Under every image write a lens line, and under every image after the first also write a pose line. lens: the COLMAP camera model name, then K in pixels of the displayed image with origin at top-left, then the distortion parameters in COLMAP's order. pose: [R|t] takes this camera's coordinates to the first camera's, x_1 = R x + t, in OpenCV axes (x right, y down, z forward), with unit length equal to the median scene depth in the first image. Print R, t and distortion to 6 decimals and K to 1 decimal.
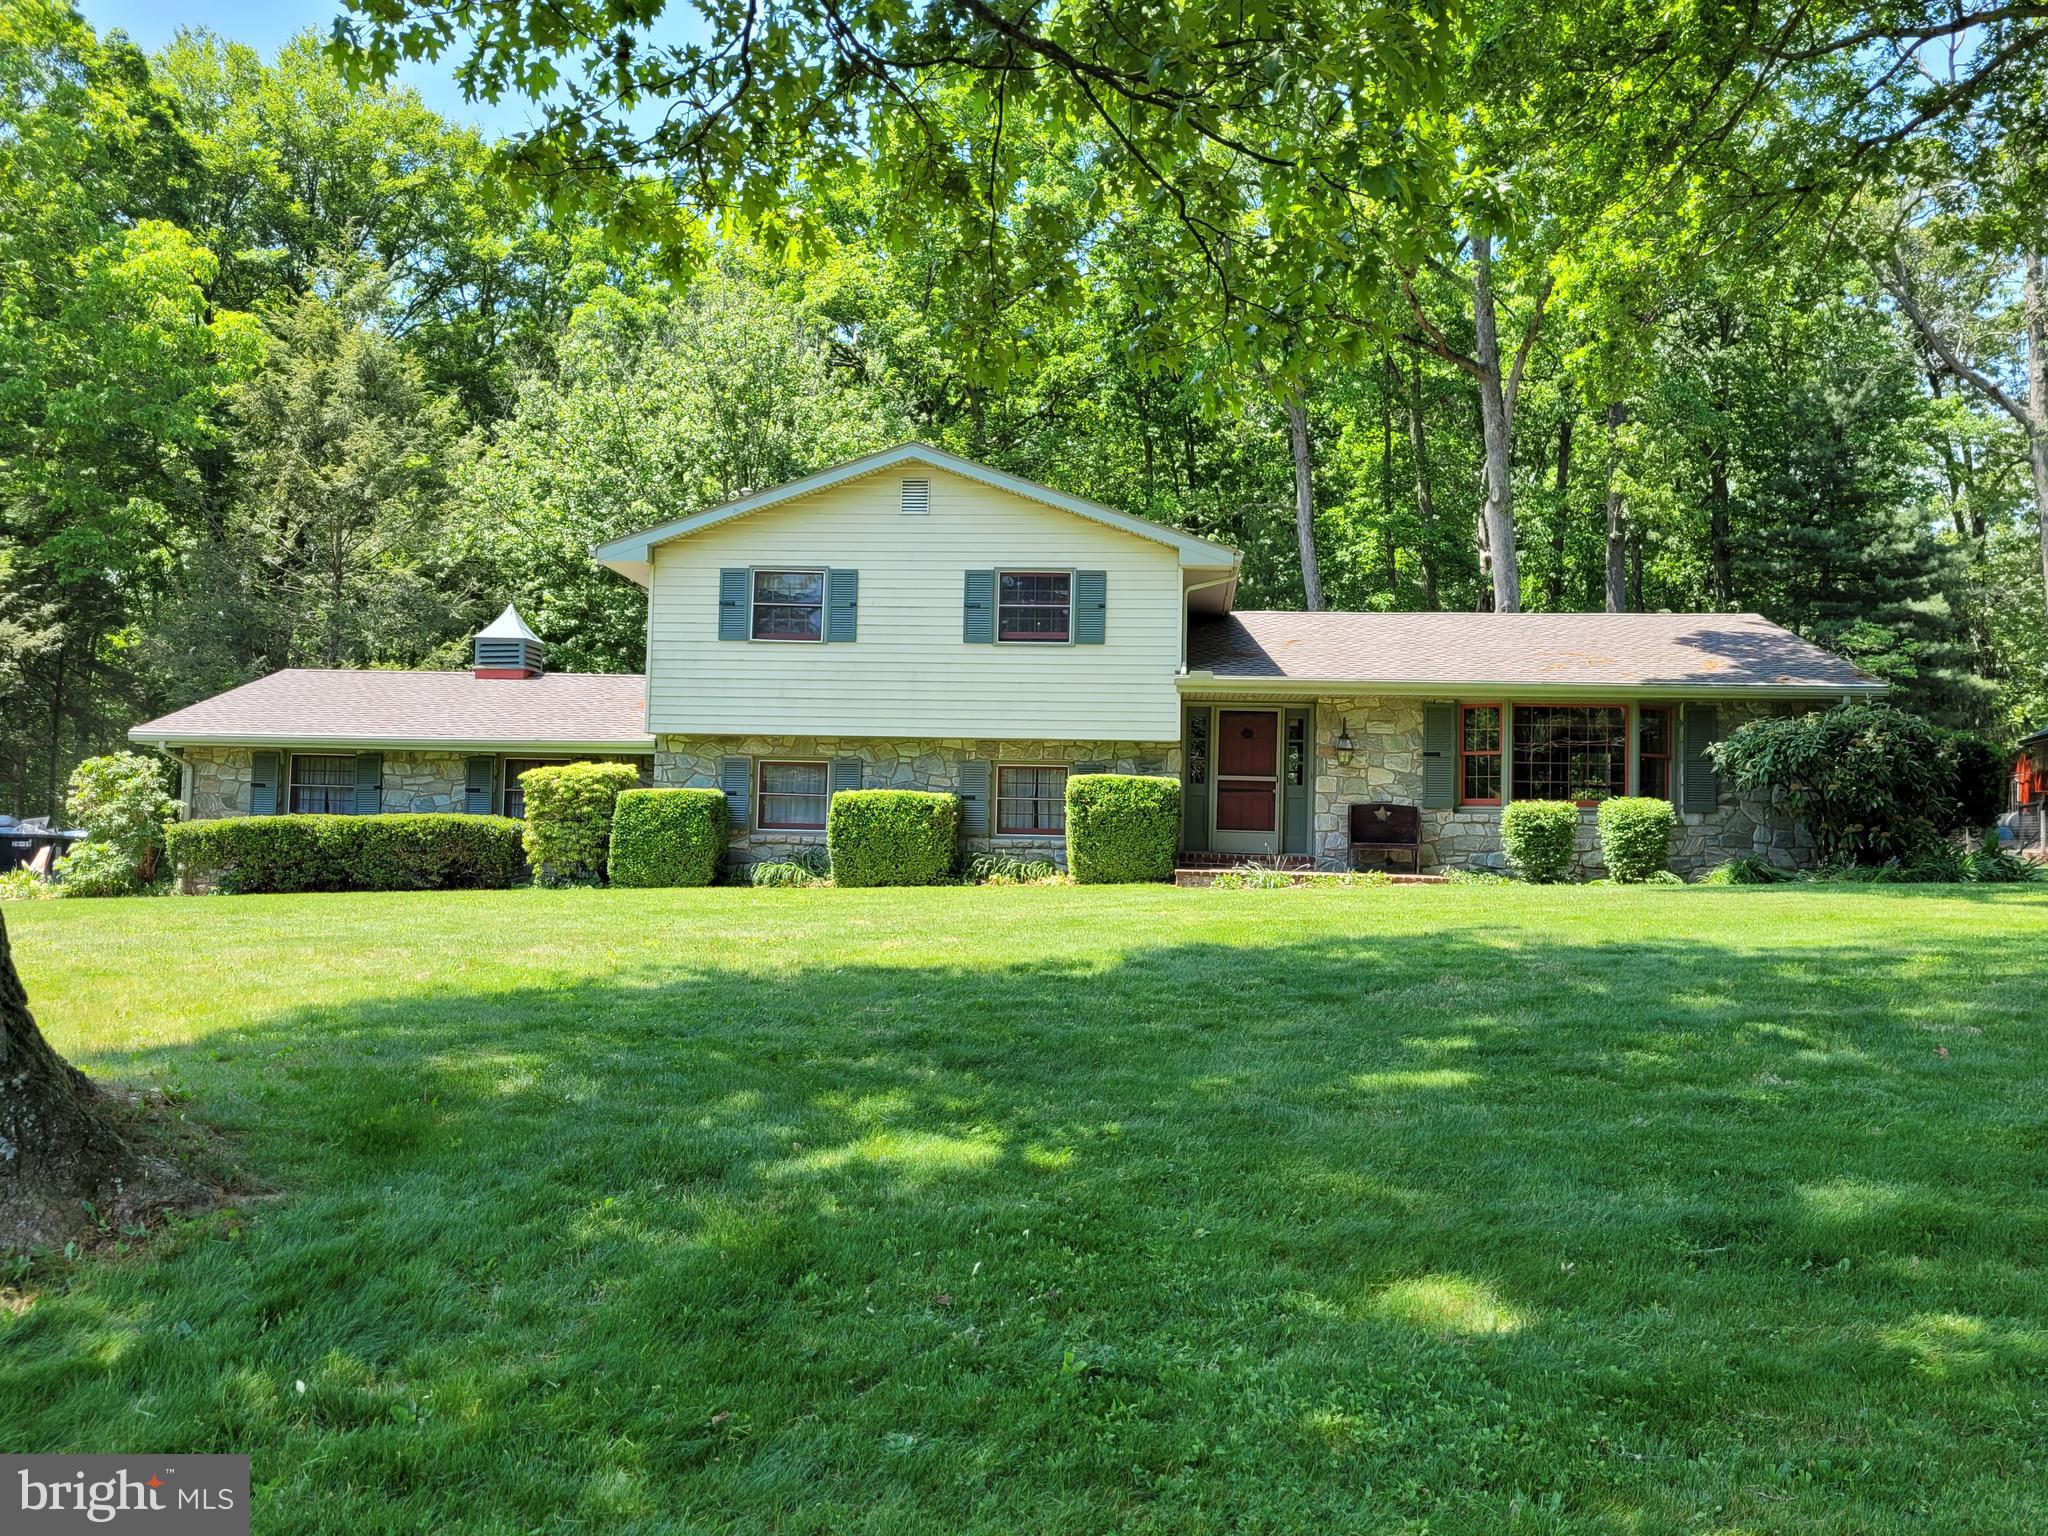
lens RADIAL K [[1631.6, 0, 1024.0], [0, 1631.6, 768.0], [0, 0, 1]] dist [0.033034, -0.001088]
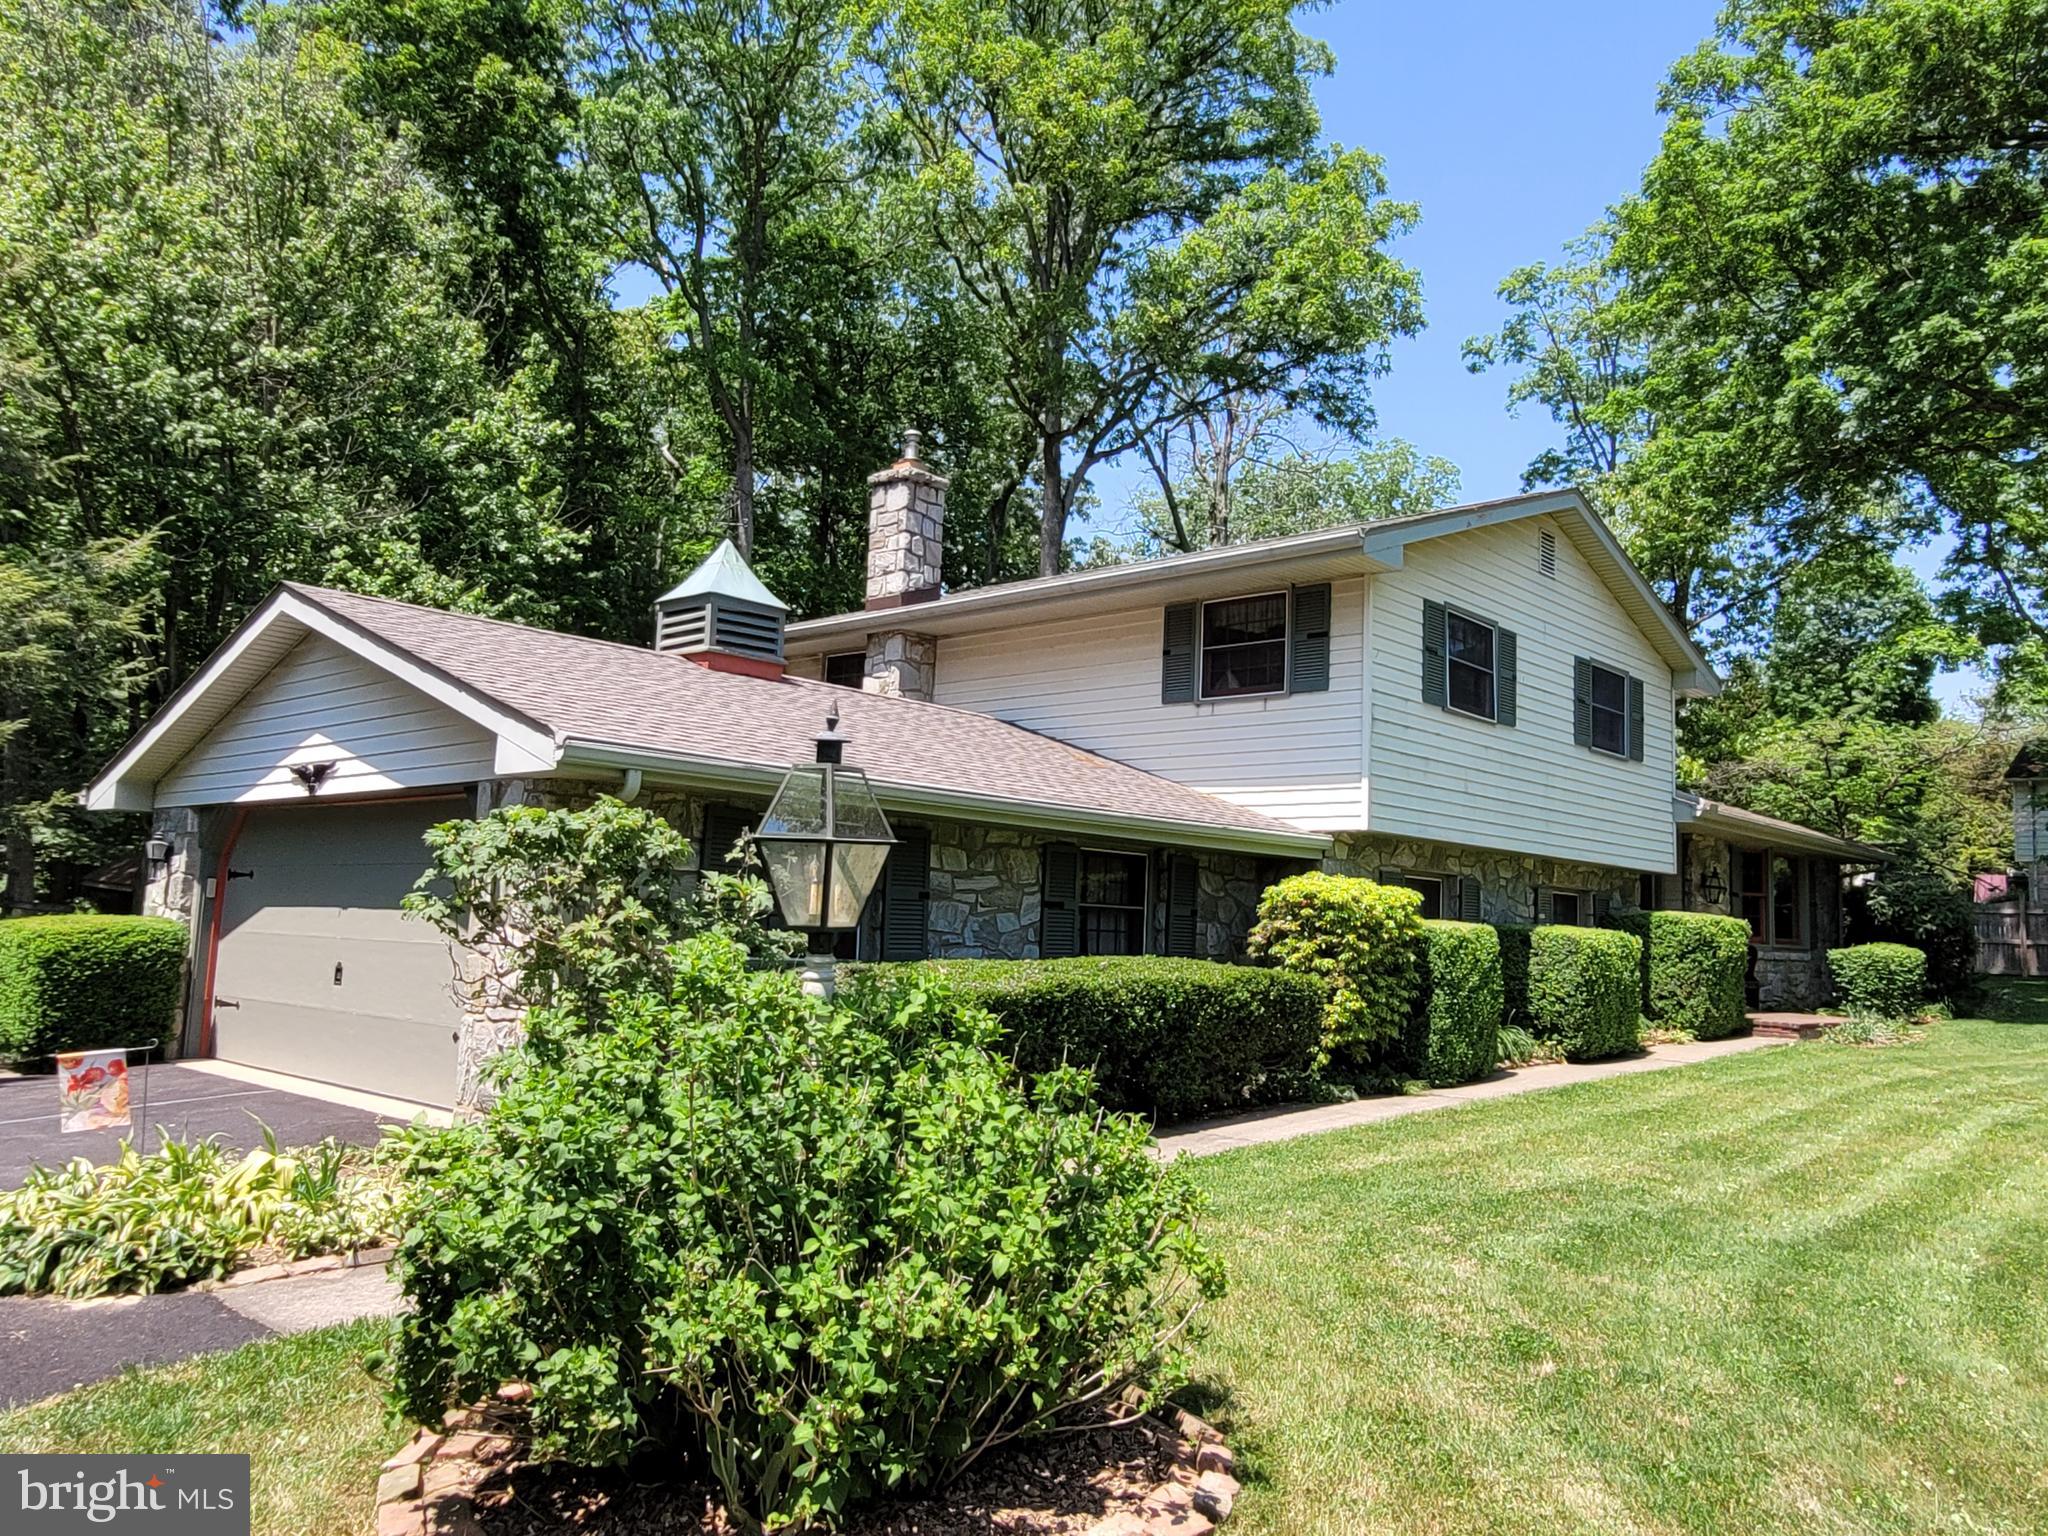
lens RADIAL K [[1510.2, 0, 1037.2], [0, 1510.2, 747.8], [0, 0, 1]] dist [-0.024993, 0.091875]
pose [[0.615886, 0.096042, 0.781960, -0.791509], [-0.075256, 0.995175, -0.062956, -0.006603], [-0.784233, -0.020073, 0.620142, 0.742422]]
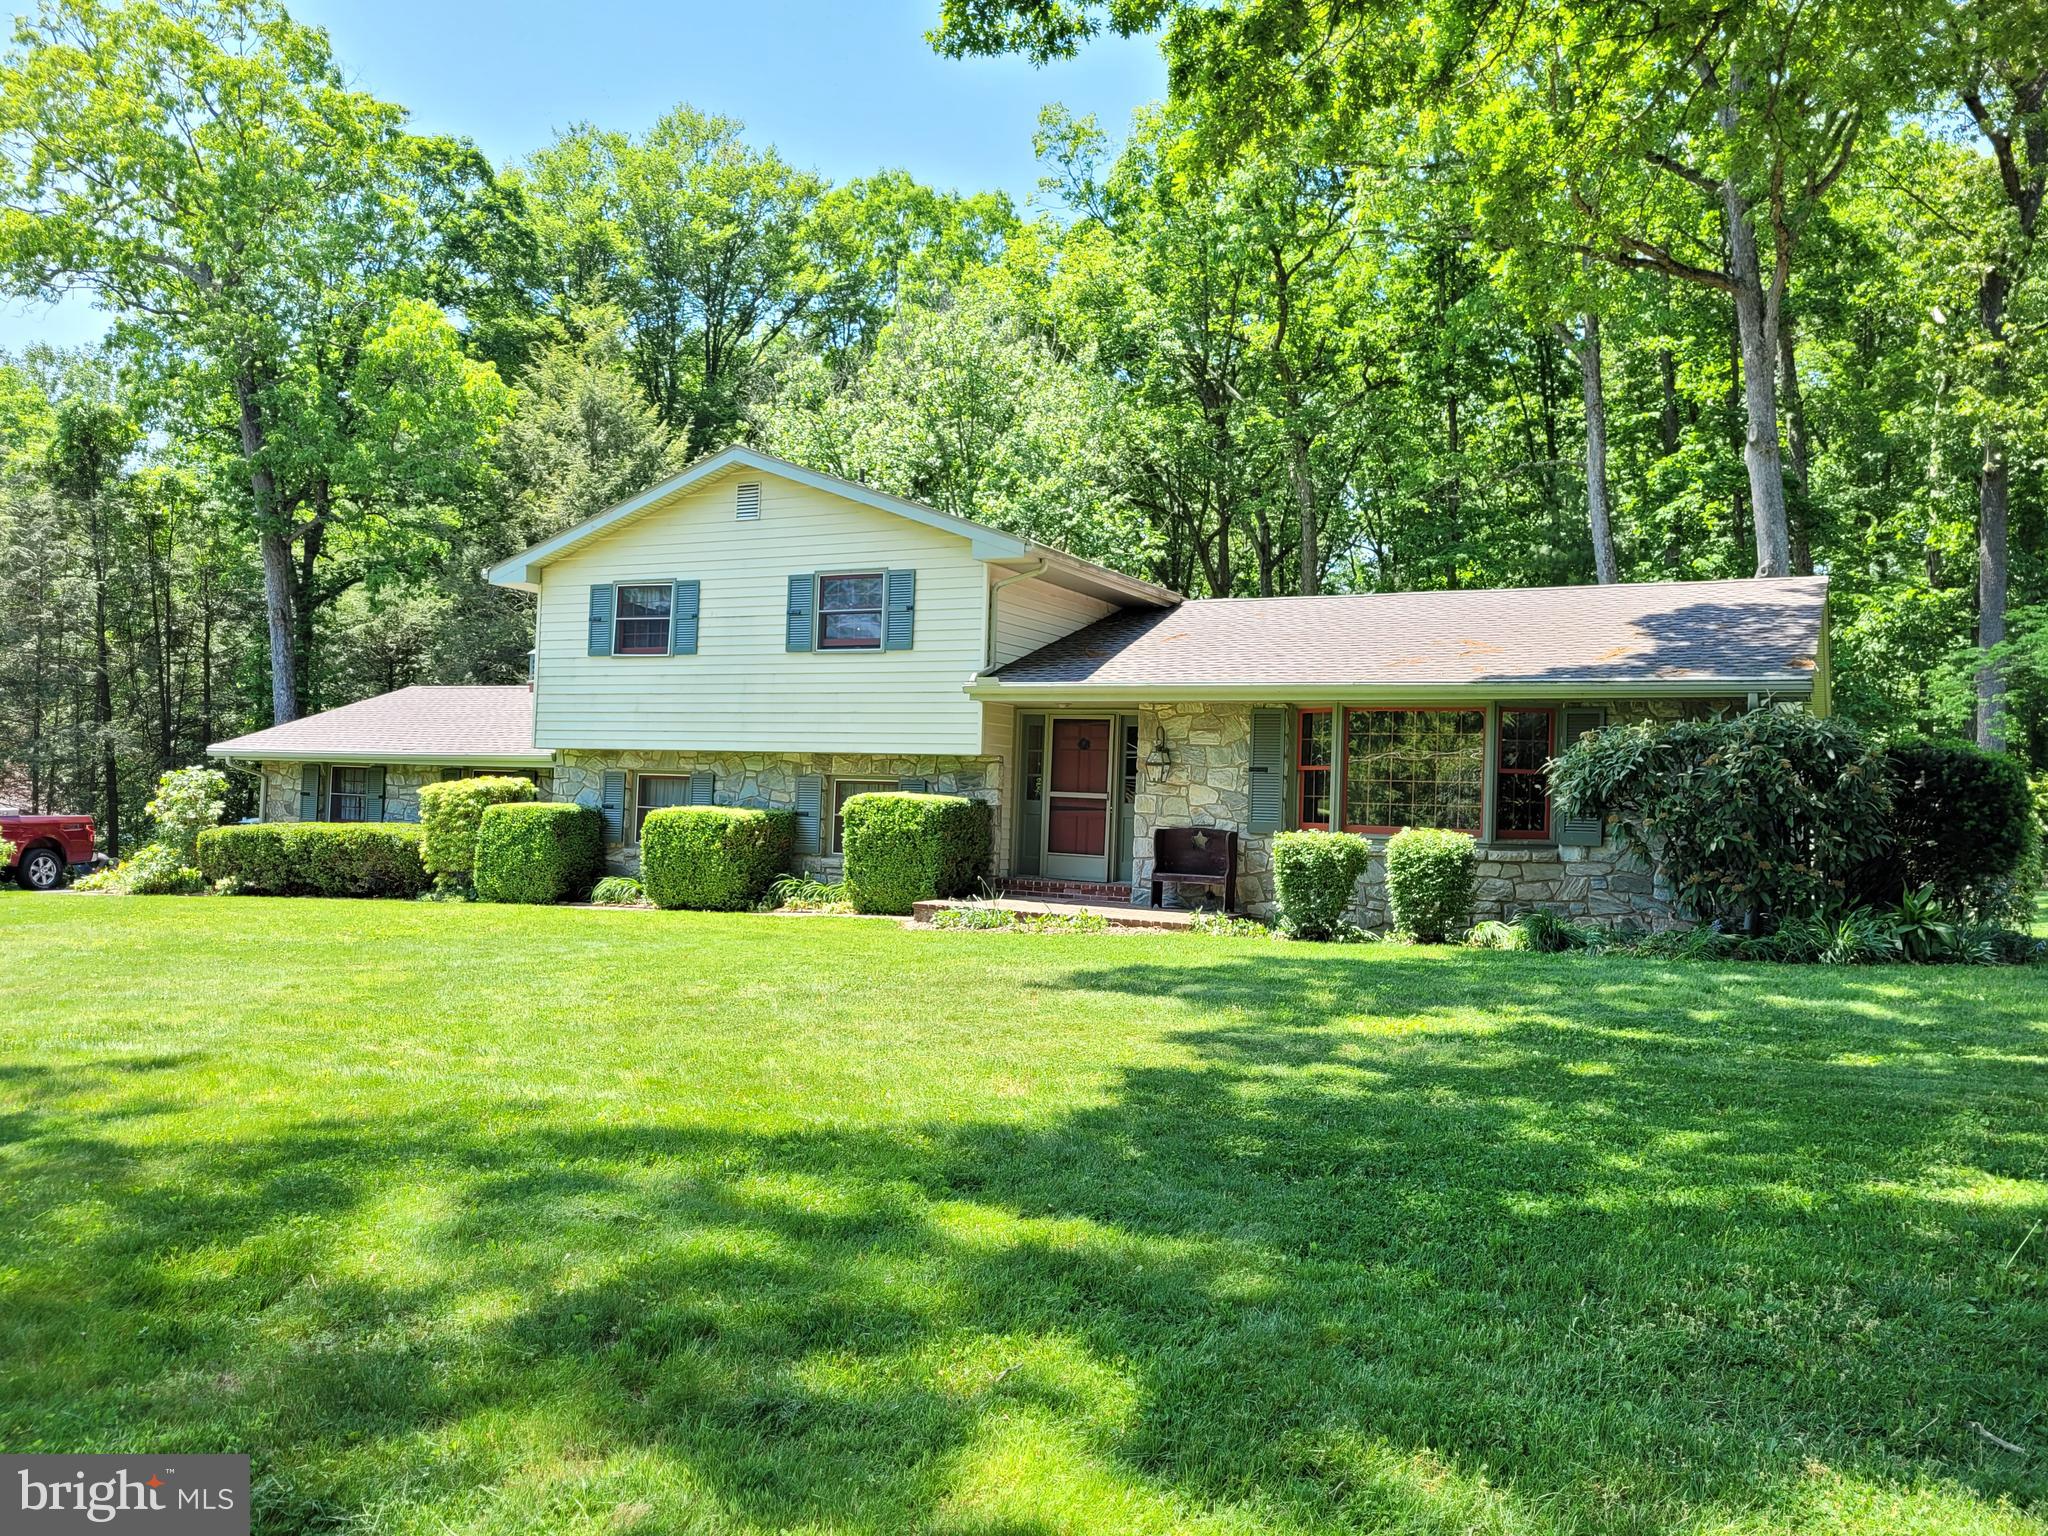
lens RADIAL K [[1563.4, 0, 1024.0], [0, 1563.4, 768.0], [0, 0, 1]] dist [0.031200, -0.004644]
pose [[0.921452, -0.001011, -0.388491, 0.444213], [0.007812, 0.999843, 0.015927, -0.022579], [0.388414, -0.017711, 0.921315, 0.211207]]
